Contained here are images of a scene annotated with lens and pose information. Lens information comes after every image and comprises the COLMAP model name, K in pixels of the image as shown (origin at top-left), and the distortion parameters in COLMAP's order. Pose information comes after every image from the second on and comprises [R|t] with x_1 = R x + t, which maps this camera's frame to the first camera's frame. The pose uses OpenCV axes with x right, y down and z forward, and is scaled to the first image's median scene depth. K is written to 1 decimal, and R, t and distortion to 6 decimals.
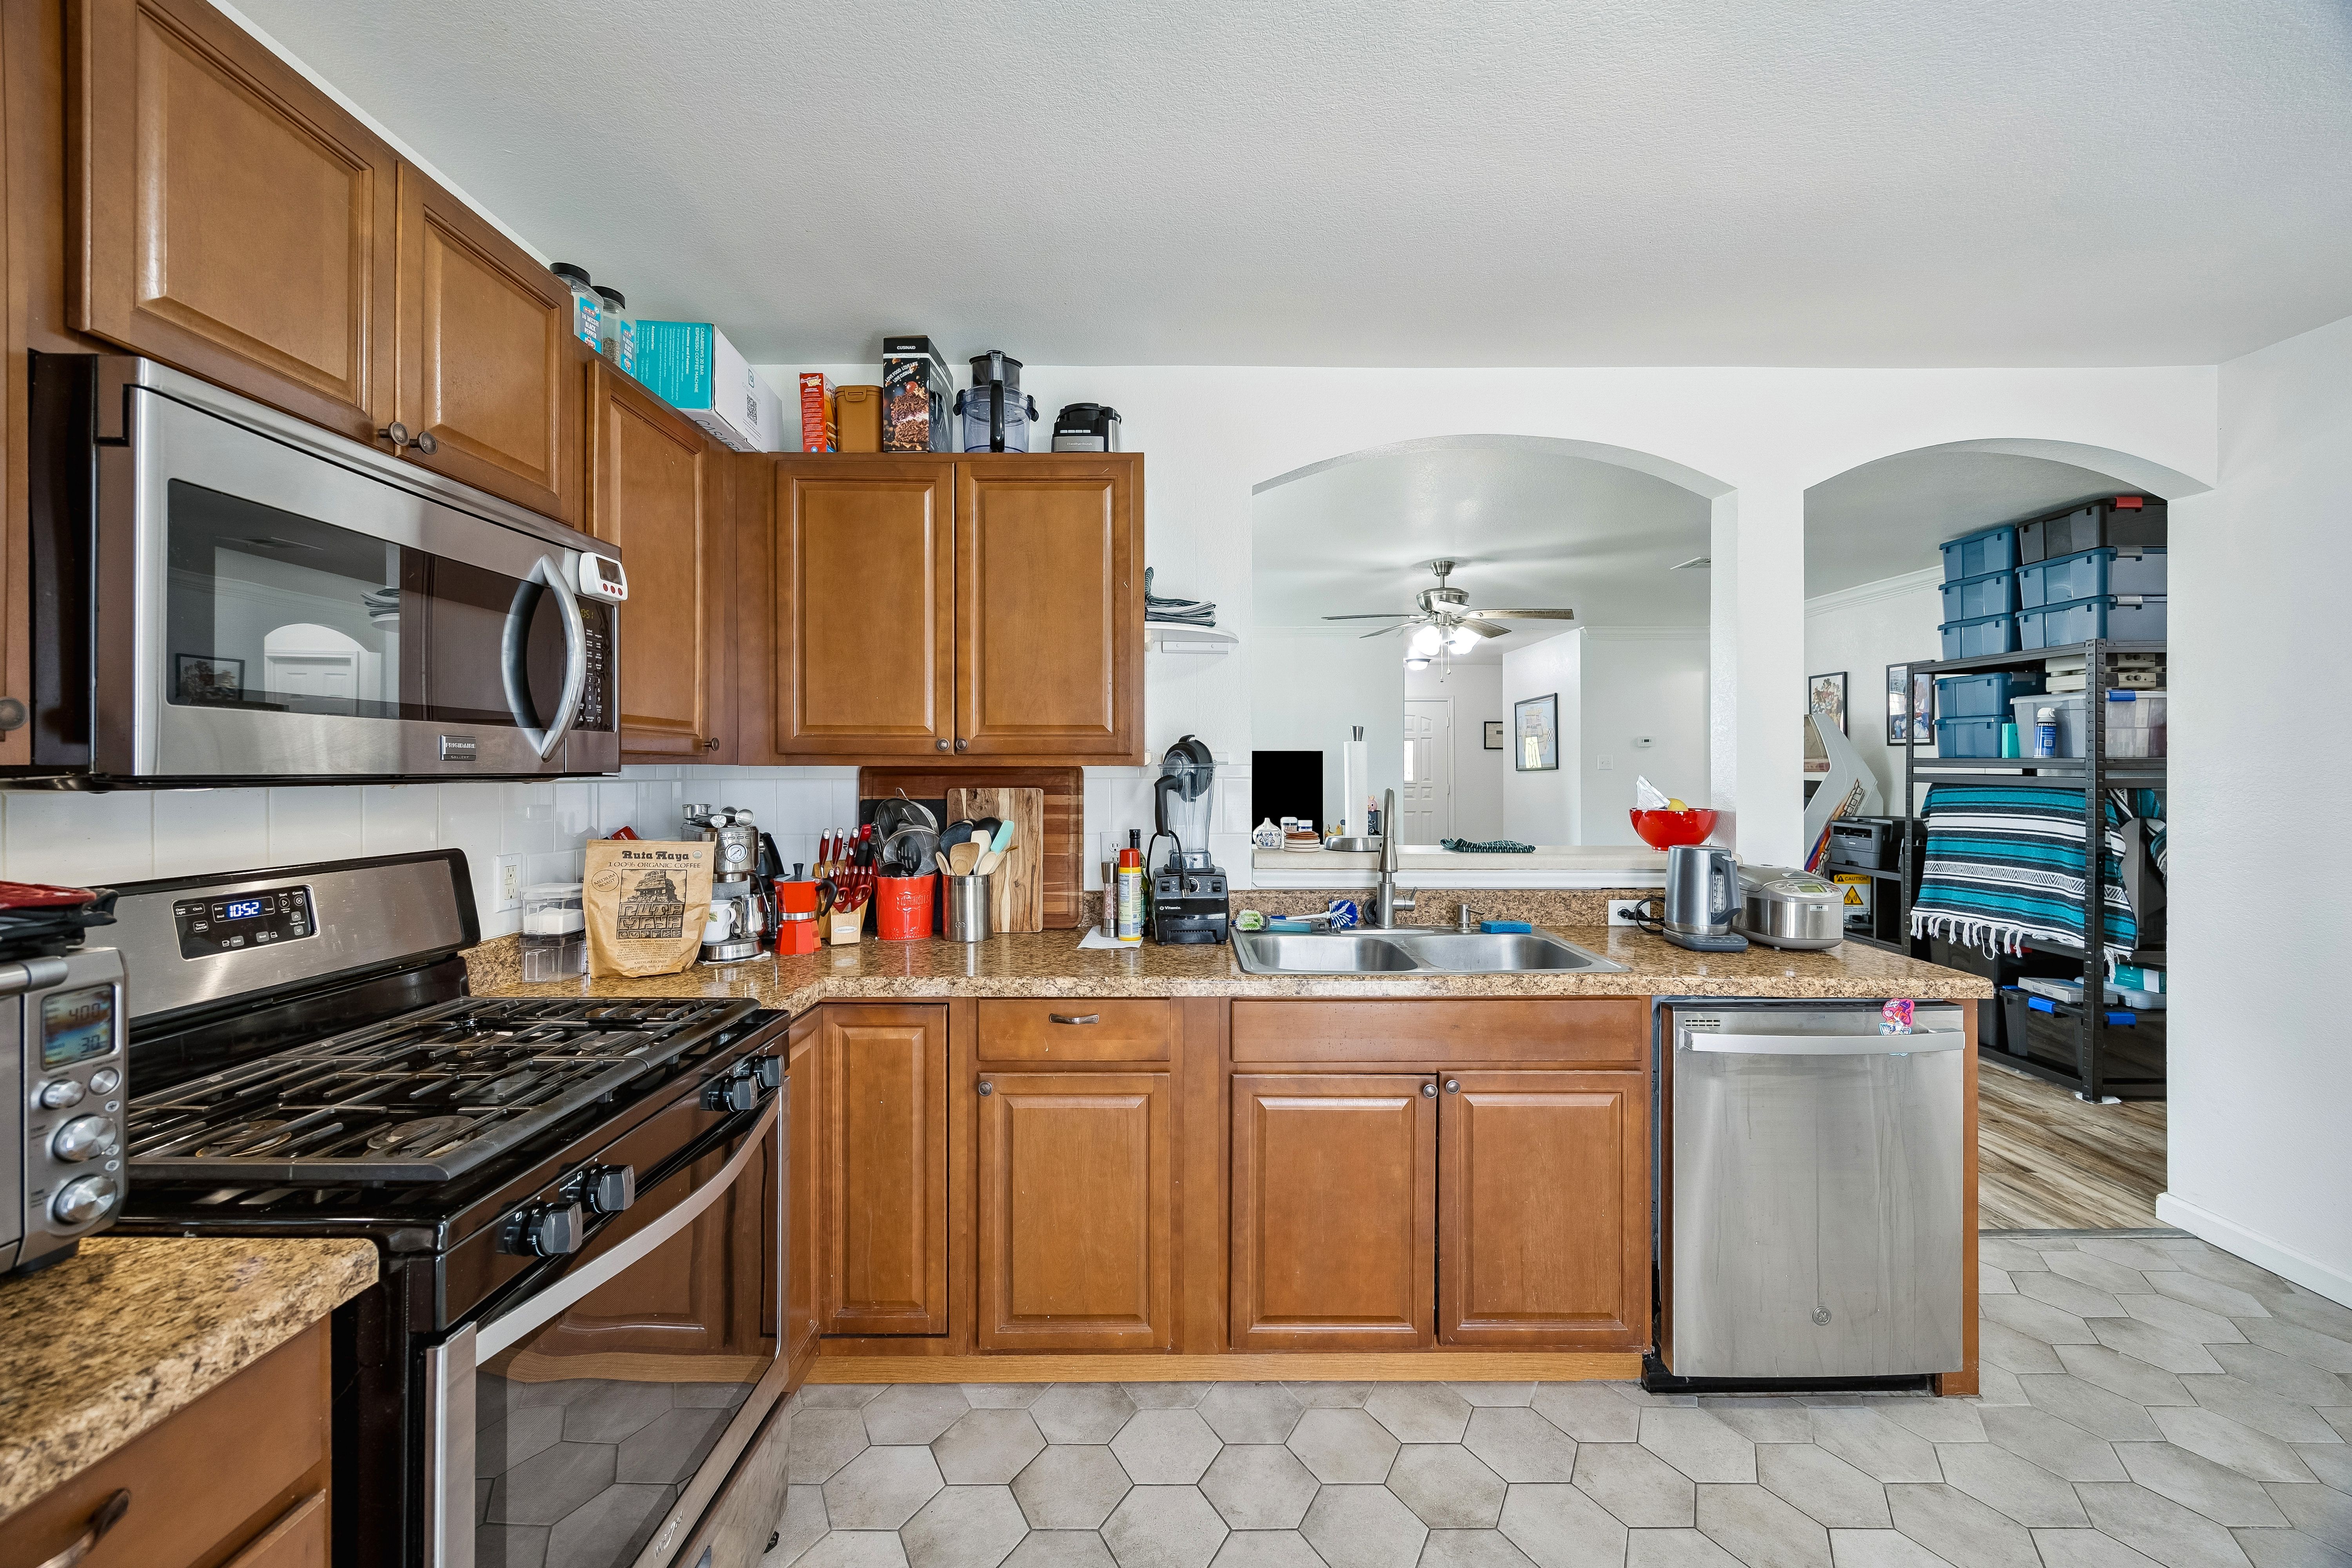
lens RADIAL K [[904.8, 0, 1184.6], [0, 904.8, 771.4], [0, 0, 1]] dist [0.001700, 0.000050]
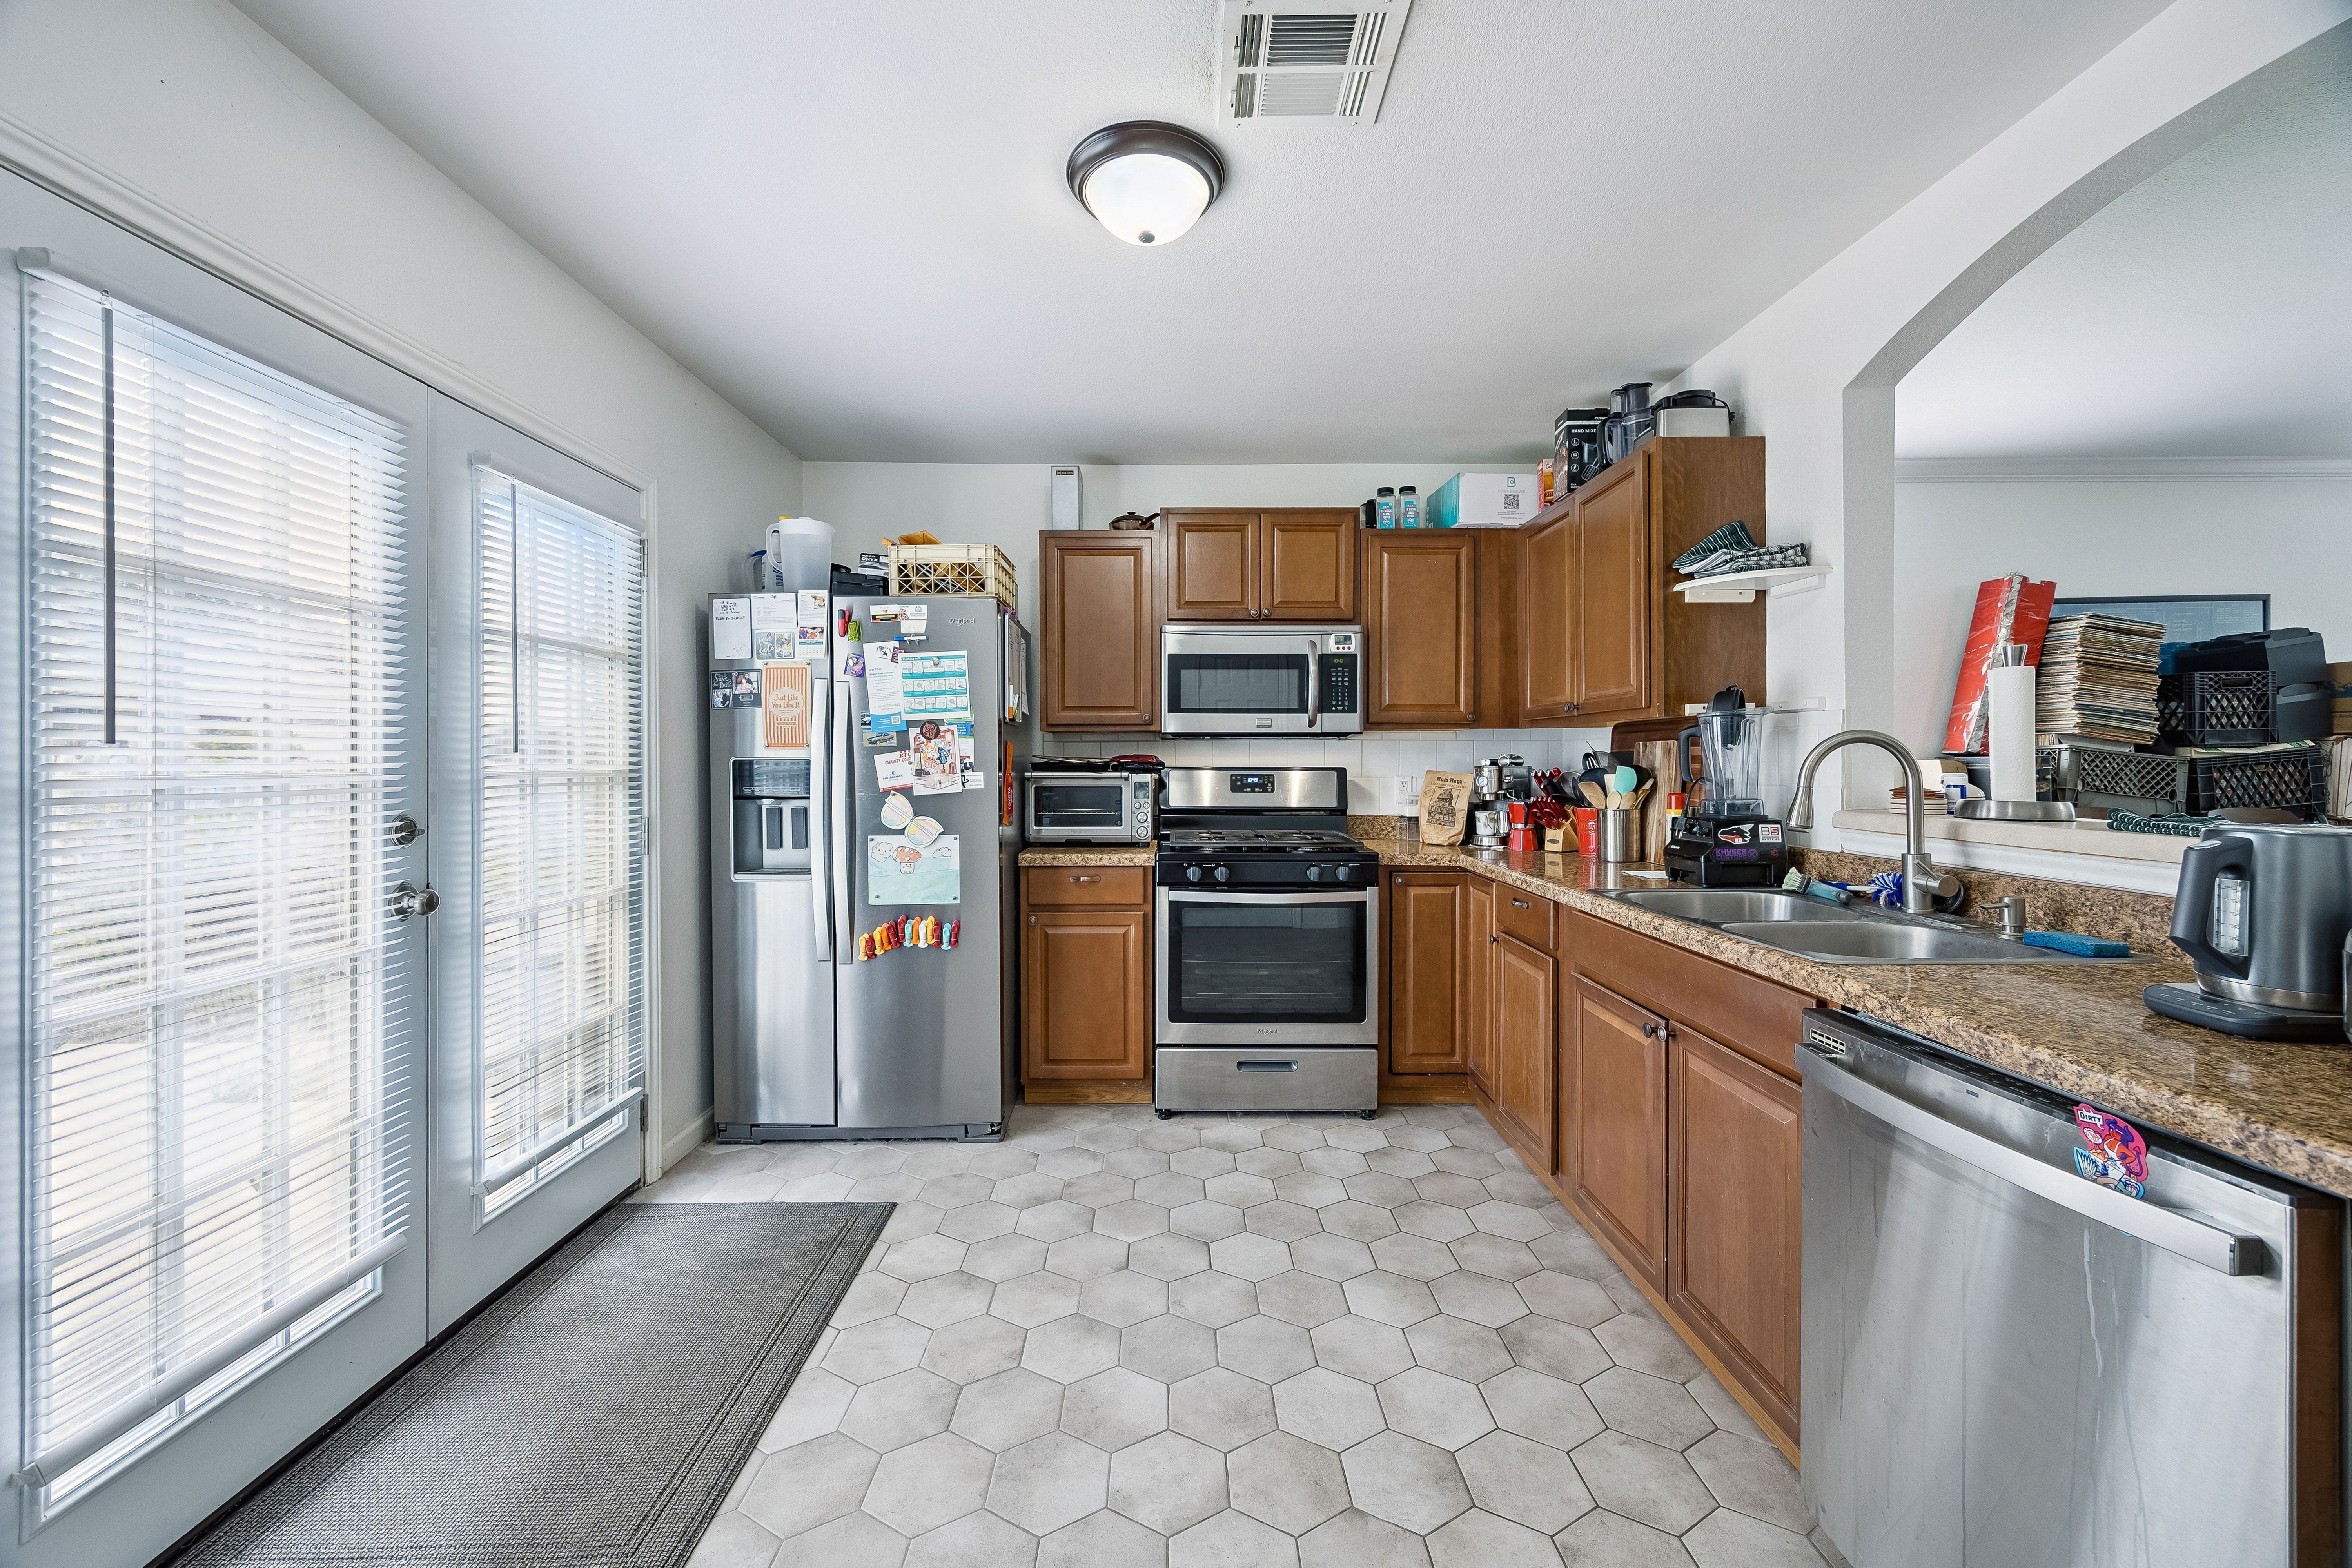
lens RADIAL K [[906.8, 0, 1181.6], [0, 906.8, 761.6], [0, 0, 1]] dist [0.000330, 0.000134]
pose [[0.008640, 0.002230, -0.999960, 1.234689], [-0.001551, 0.999996, 0.002217, 0.054946], [0.999961, 0.001532, 0.008644, 0.466875]]
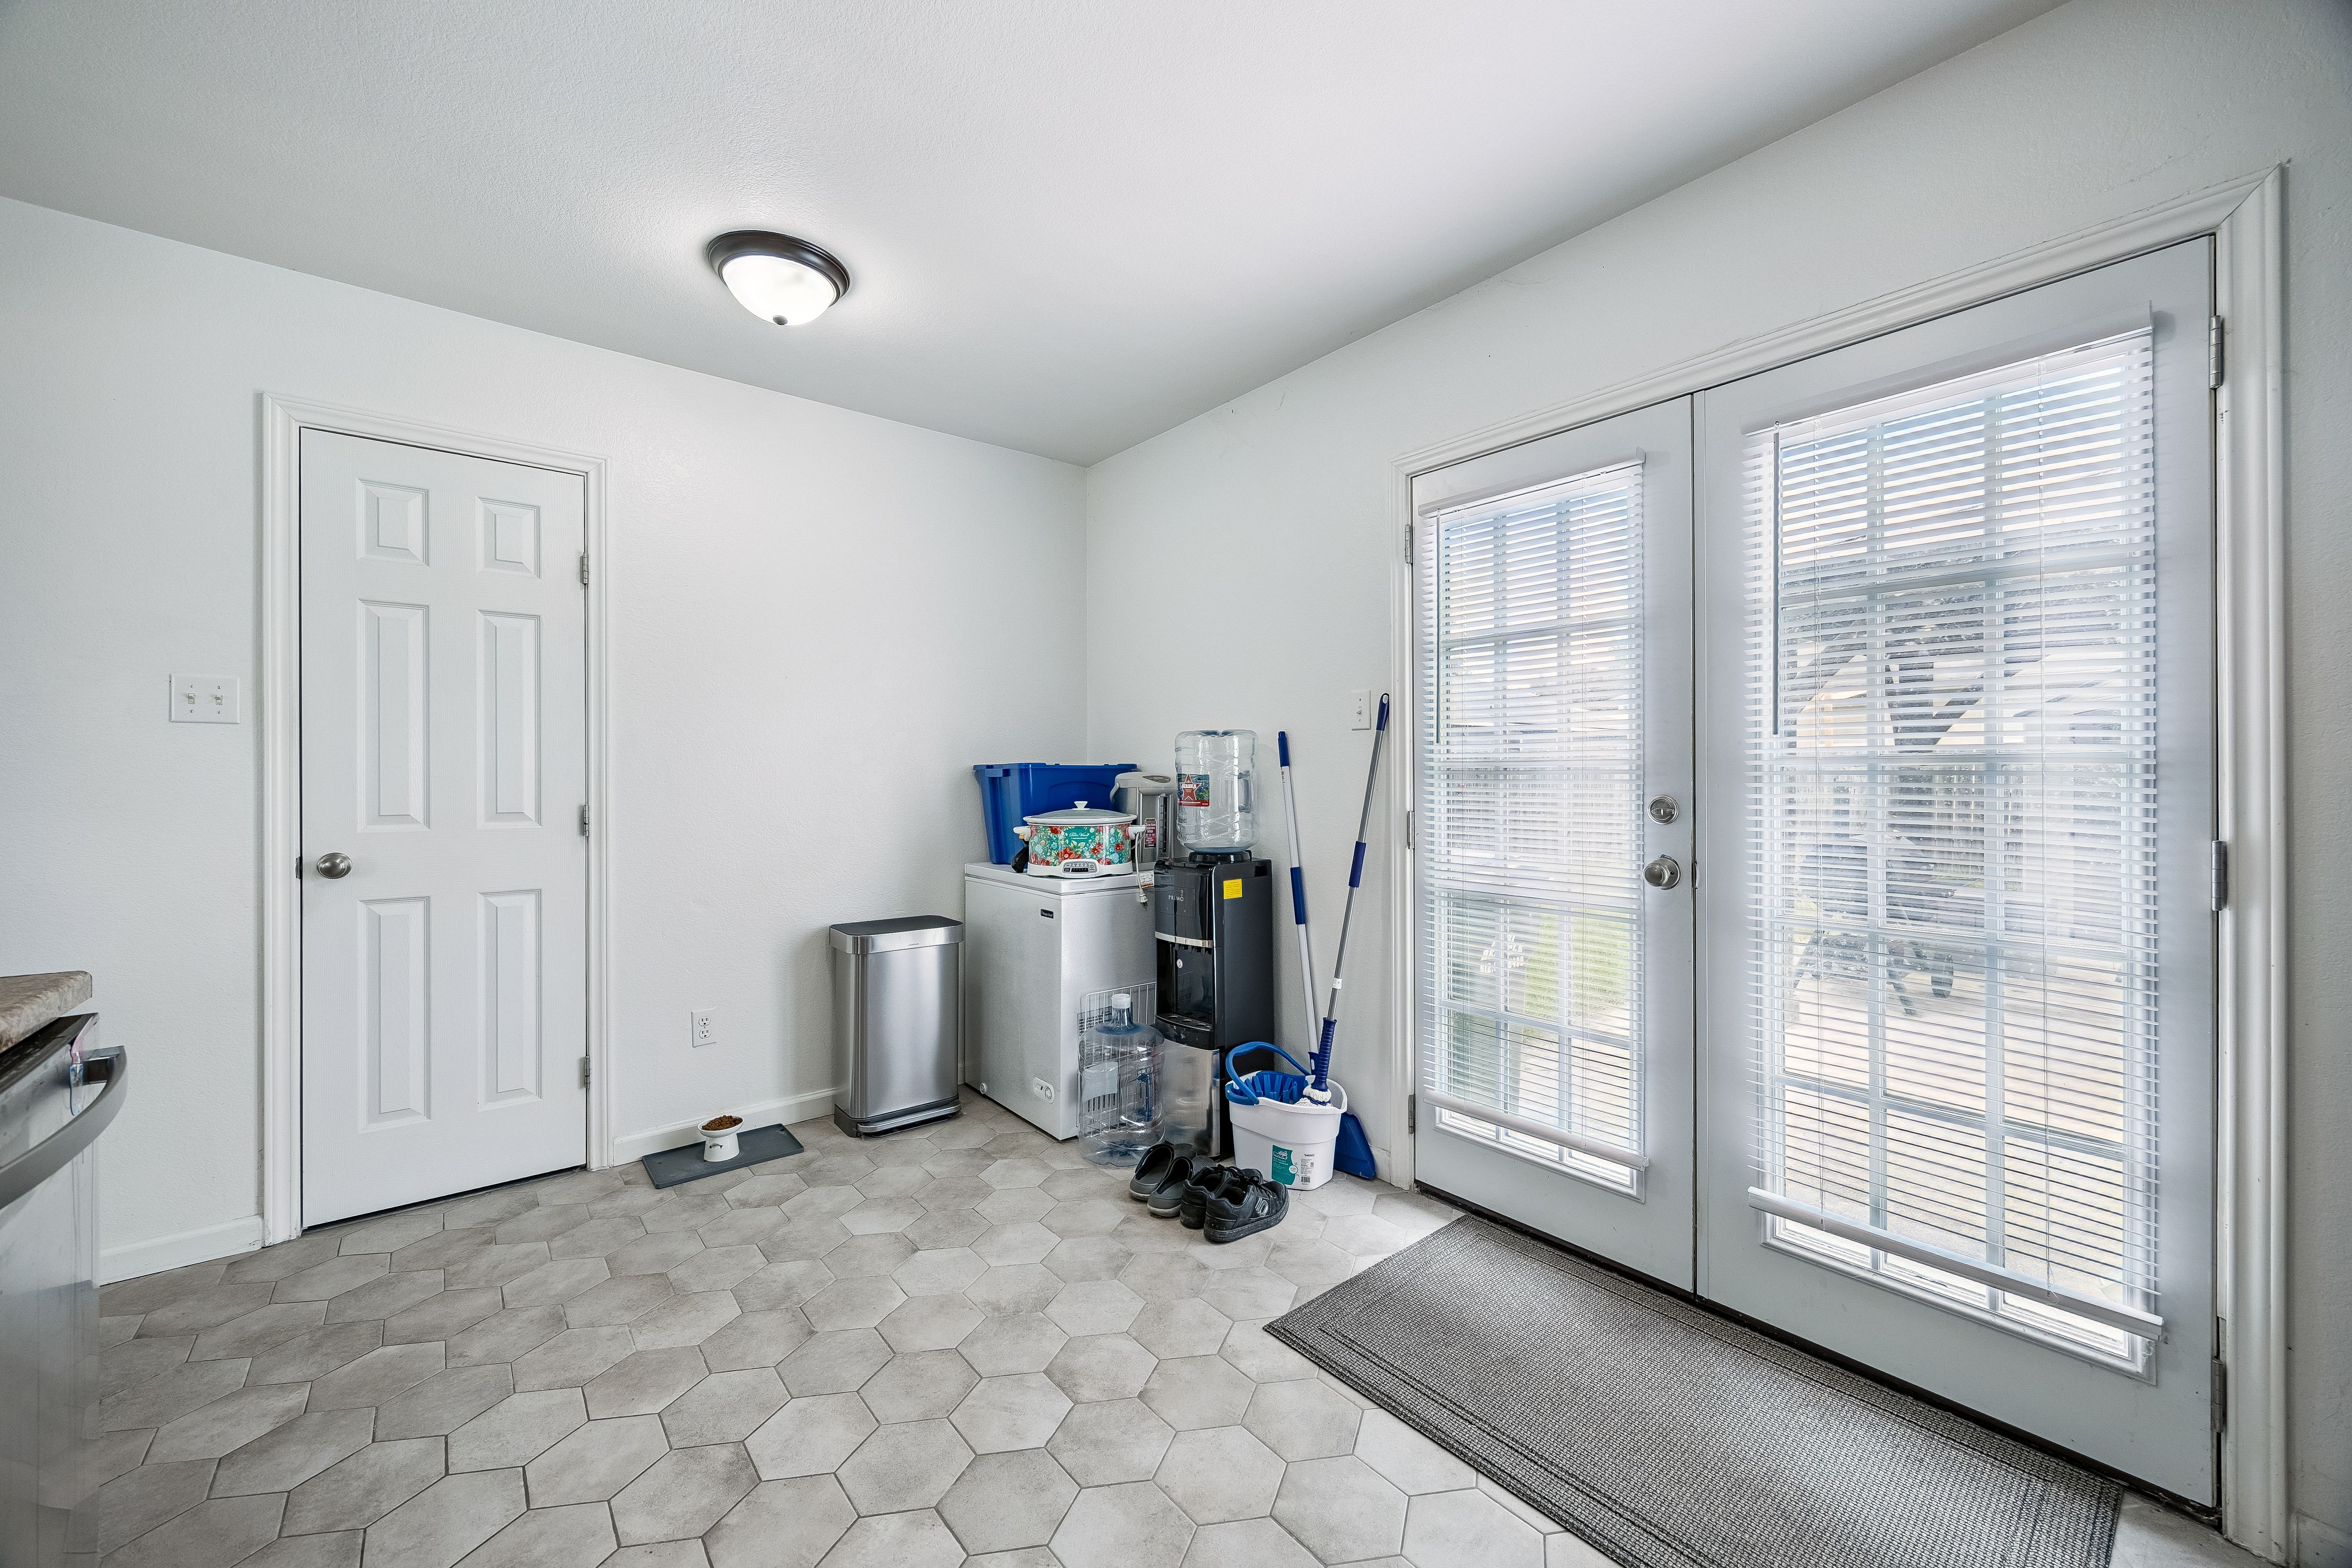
lens RADIAL K [[910.9, 0, 1175.8], [0, 910.9, 780.0], [0, 0, 1]] dist [0.002311, -0.000002]
pose [[-0.617476, -0.001079, 0.786589, -0.163163], [0.003508, 0.999985, 0.004125, 0.087331], [-0.786582, 0.005307, -0.617463, 0.769179]]
